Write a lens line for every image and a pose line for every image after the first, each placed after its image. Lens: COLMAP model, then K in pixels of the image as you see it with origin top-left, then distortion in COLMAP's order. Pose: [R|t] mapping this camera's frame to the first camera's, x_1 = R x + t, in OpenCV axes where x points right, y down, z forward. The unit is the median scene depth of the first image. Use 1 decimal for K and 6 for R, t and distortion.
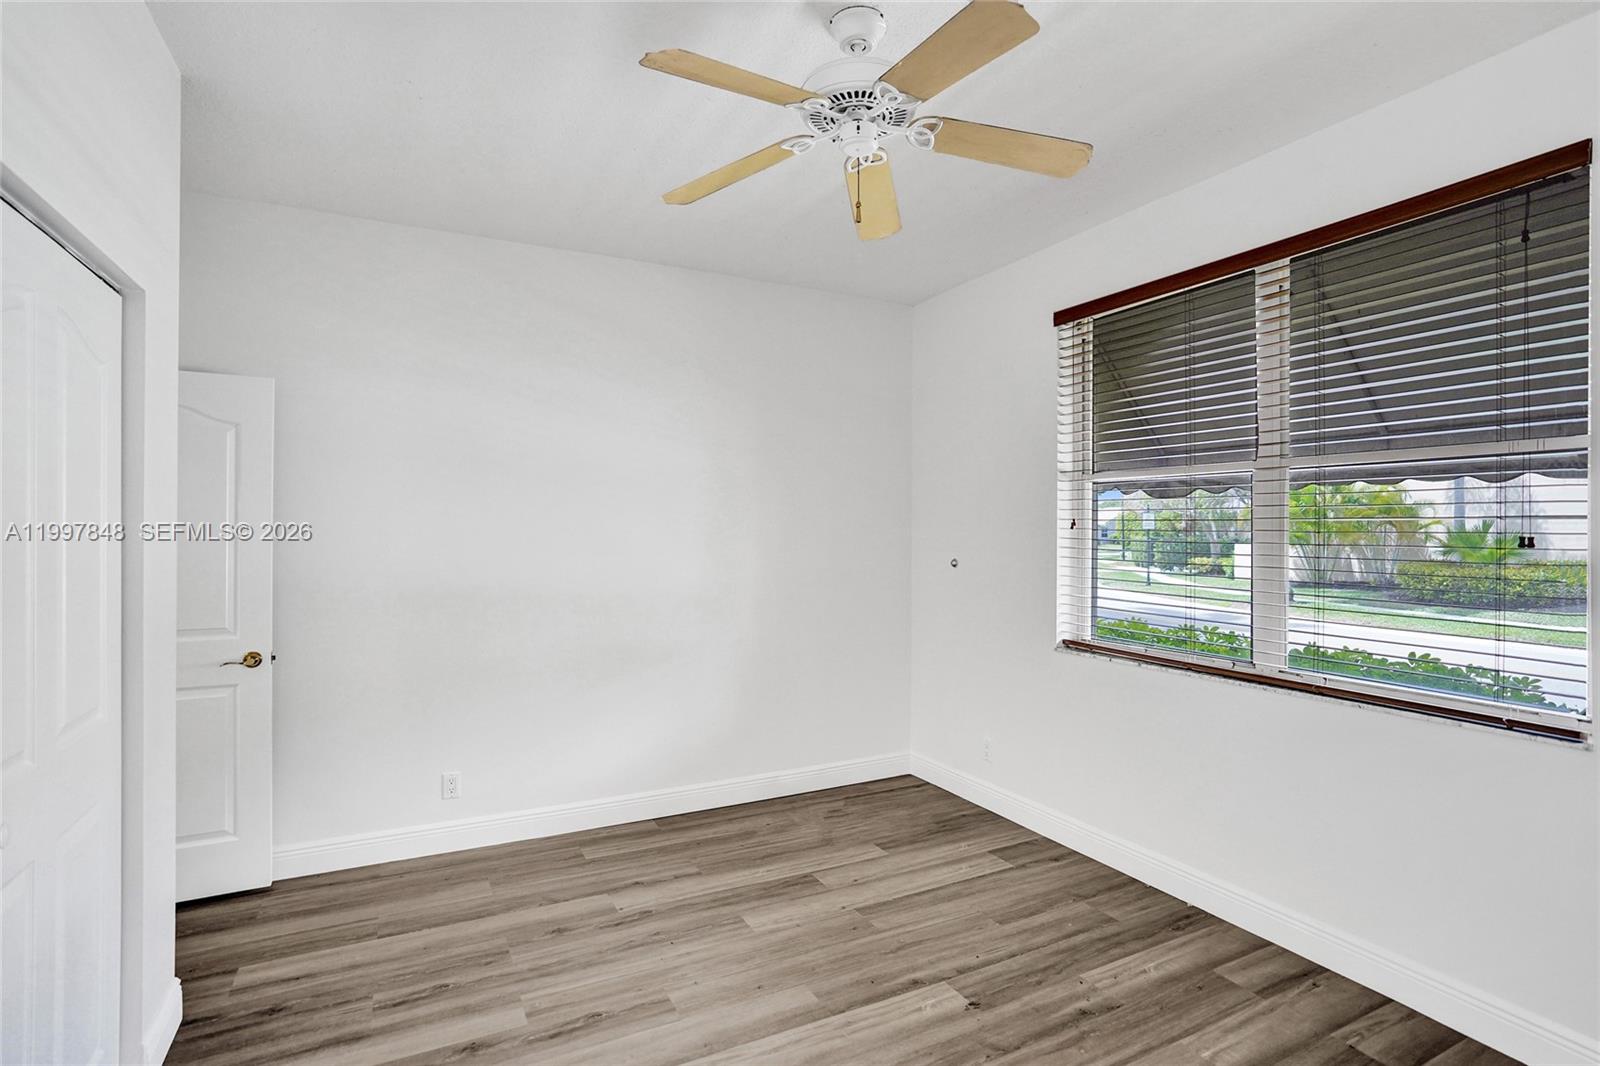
lens RADIAL K [[756.4, 0, 800.0], [0, 756.4, 533.0], [0, 0, 1]] dist [-0.053456, 0.029067]
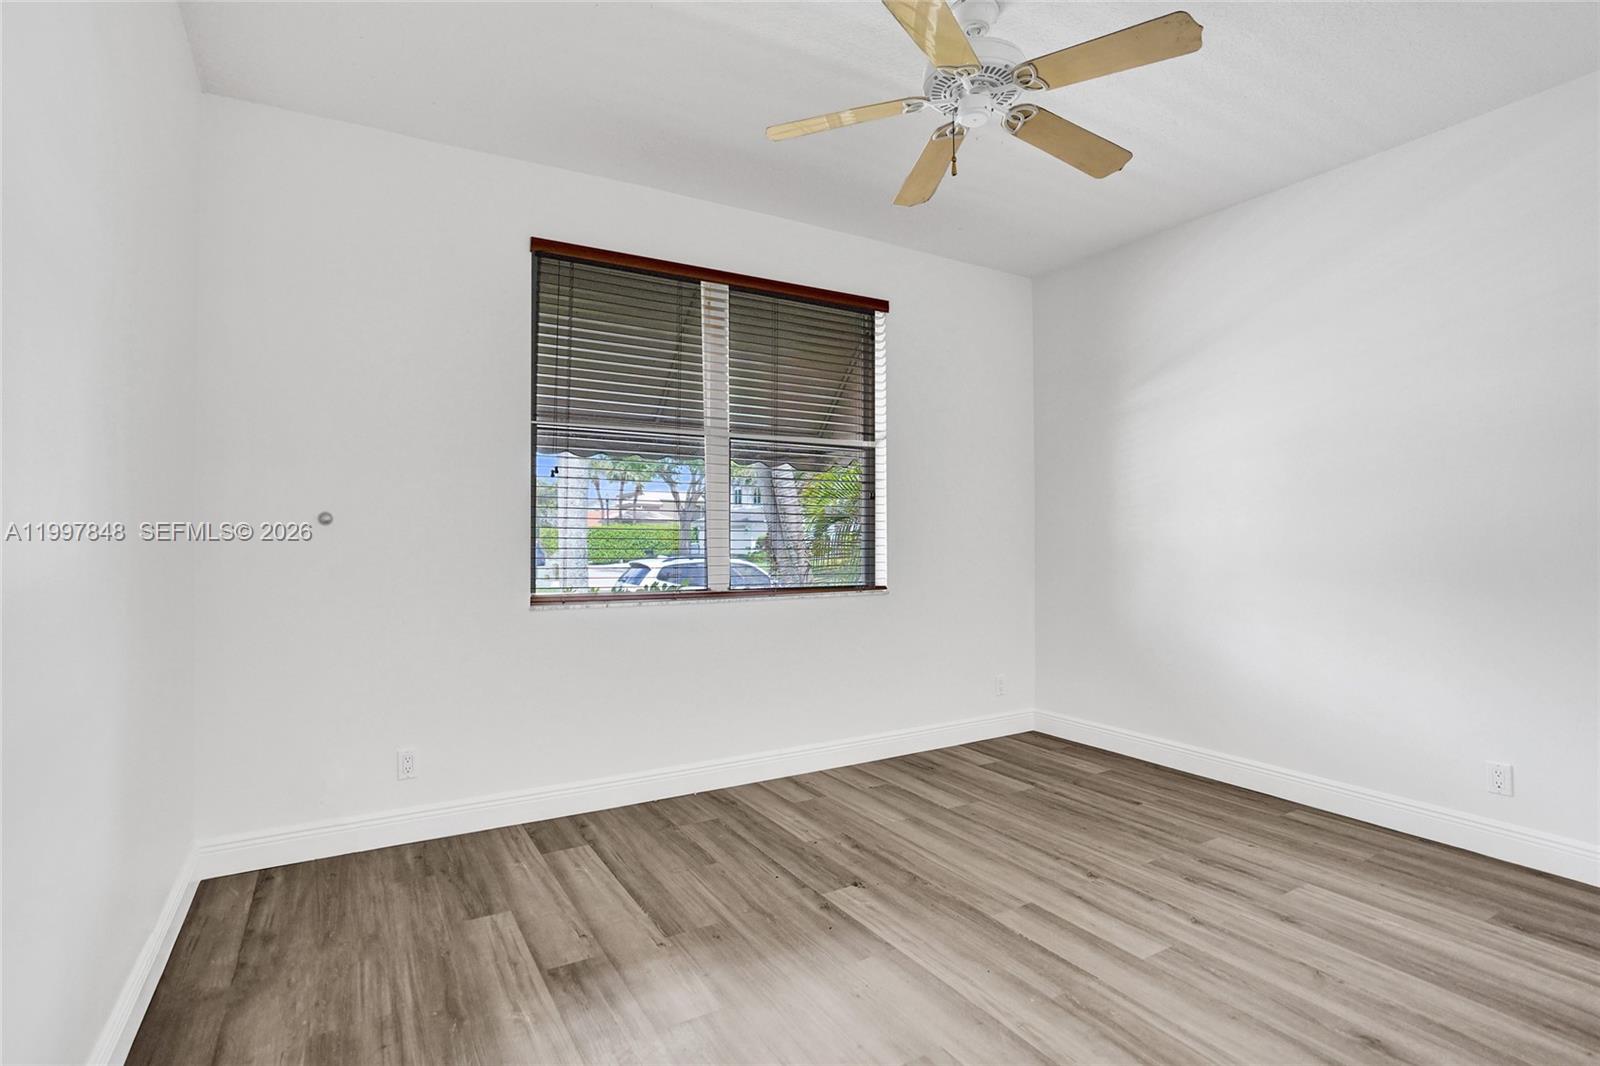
lens RADIAL K [[756.4, 0, 800.0], [0, 756.4, 533.0], [0, 0, 1]] dist [-0.053456, 0.029067]
pose [[-0.025531, -0.000607, 0.999674, -0.701470], [0.003186, 0.999995, 0.000689, 0.080369], [-0.999669, 0.003203, -0.025529, 0.870201]]
